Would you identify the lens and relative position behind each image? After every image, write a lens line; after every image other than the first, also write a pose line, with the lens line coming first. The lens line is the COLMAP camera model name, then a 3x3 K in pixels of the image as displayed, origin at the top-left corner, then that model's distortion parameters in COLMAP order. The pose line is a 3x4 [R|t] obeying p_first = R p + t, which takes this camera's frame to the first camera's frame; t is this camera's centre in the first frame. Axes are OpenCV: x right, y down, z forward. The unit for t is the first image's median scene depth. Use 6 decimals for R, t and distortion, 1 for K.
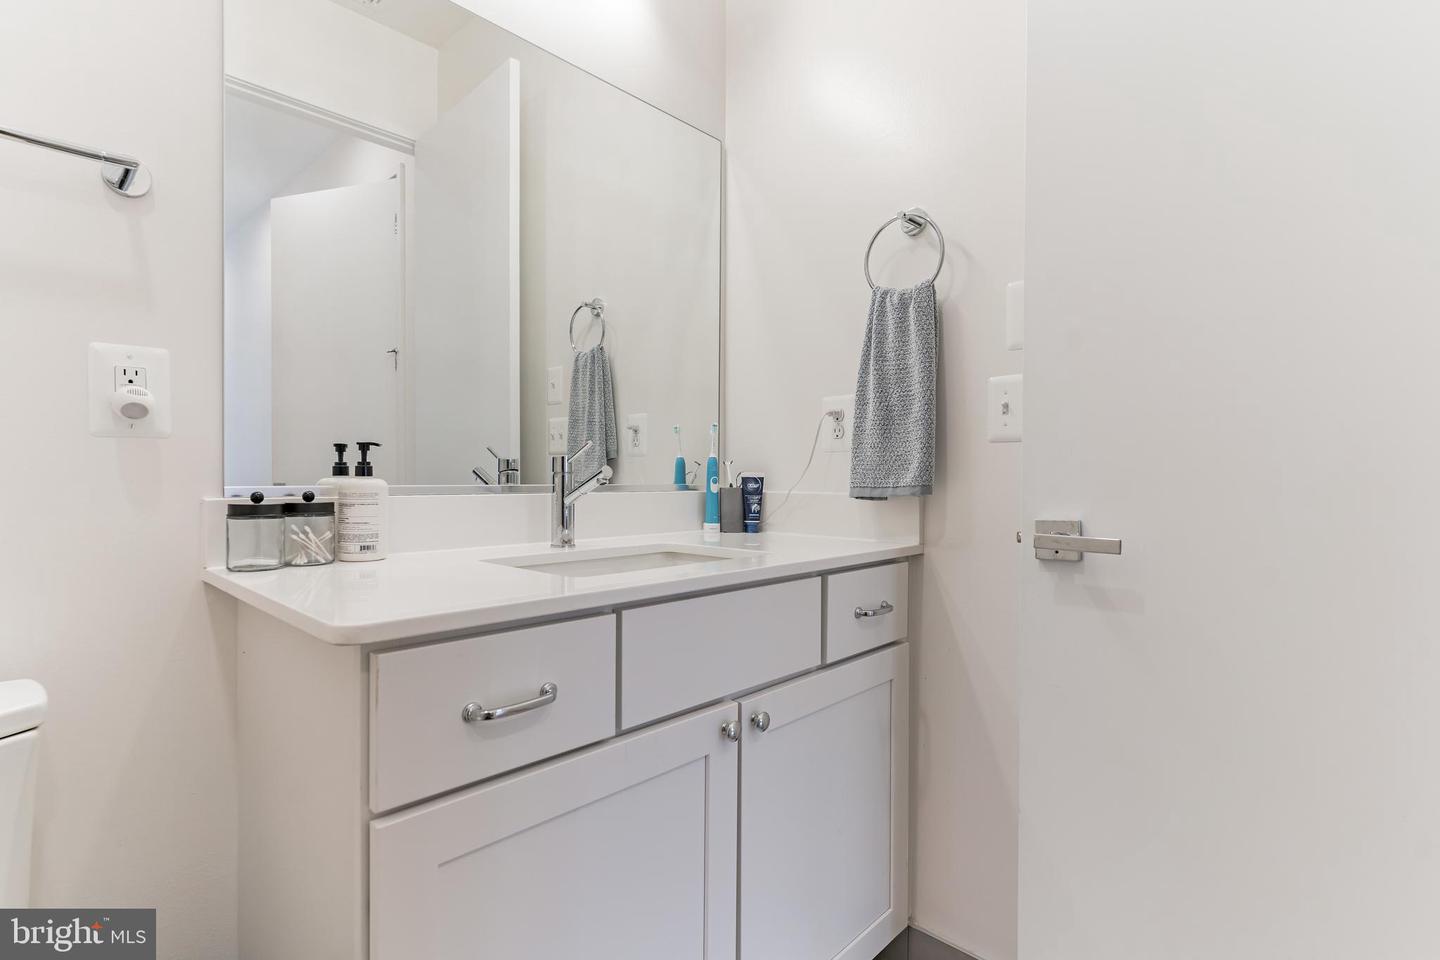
lens RADIAL K [[695.9, 0, 715.2], [0, 695.9, 481.3], [0, 0, 1]] dist [-0.003380, -0.000183]
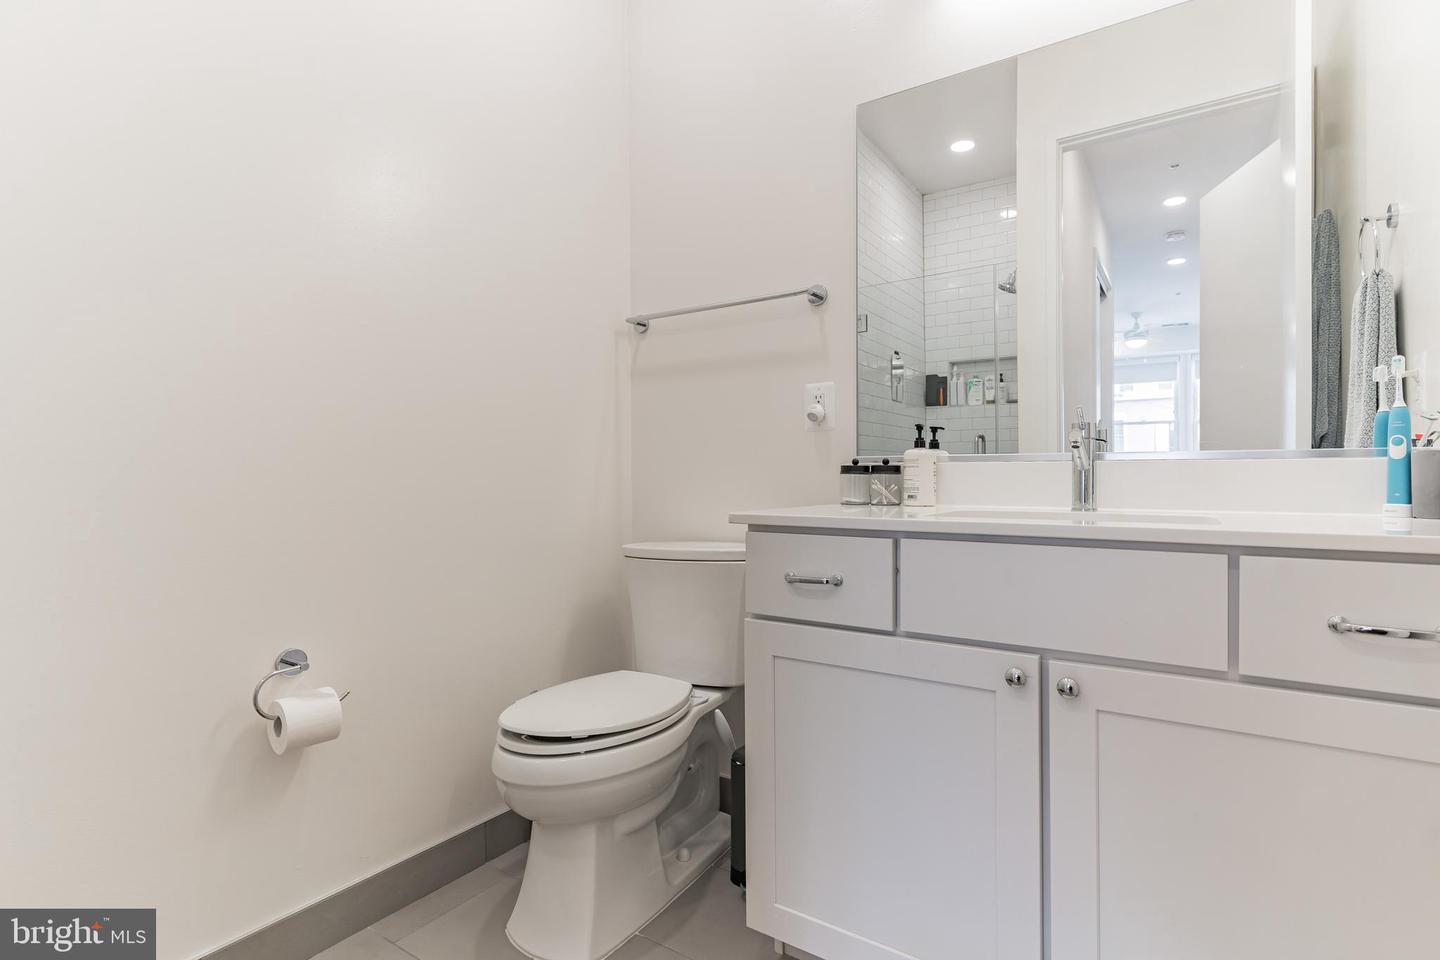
lens RADIAL K [[695.9, 0, 726.0], [0, 695.9, 476.4], [0, 0, 1]] dist [-0.003380, -0.000183]
pose [[0.152853, -0.009649, -0.988202, 0.891435], [-0.008927, 0.999898, -0.011144, 0.074784], [0.988209, 0.010525, 0.152751, 0.404289]]
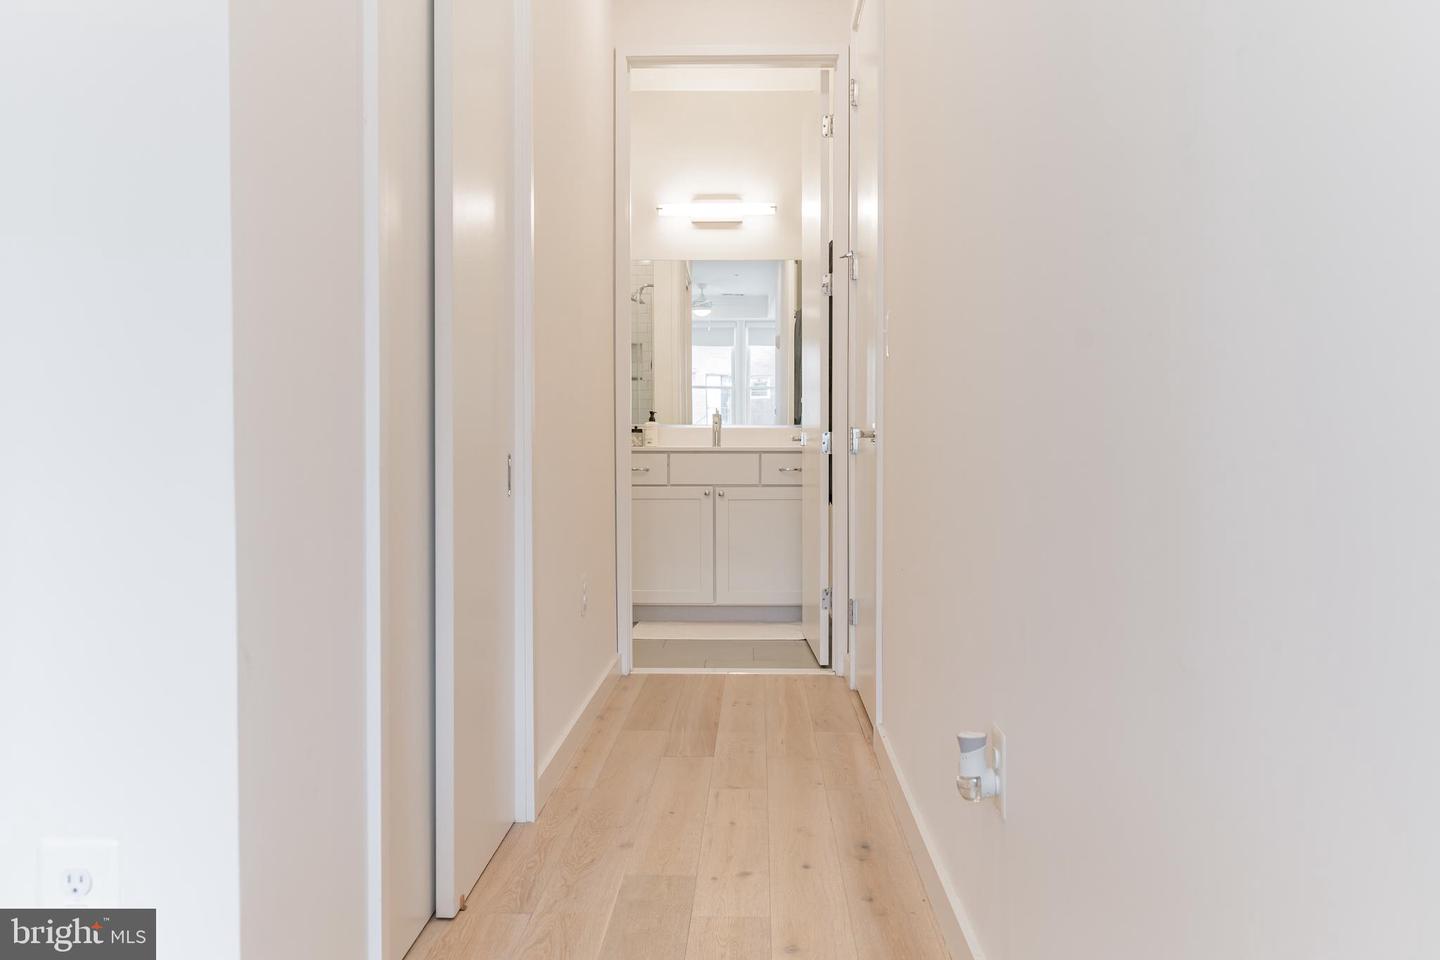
lens RADIAL K [[1133.4, 0, 718.7], [0, 1133.4, 477.3], [0, 0, 1]] dist [0.003456, 0.000423]
pose [[0.661672, 0.013679, -0.749669, 3.885908], [-0.005229, 0.999893, 0.013629, 0.191434], [0.749775, -0.005098, 0.661673, -2.404371]]
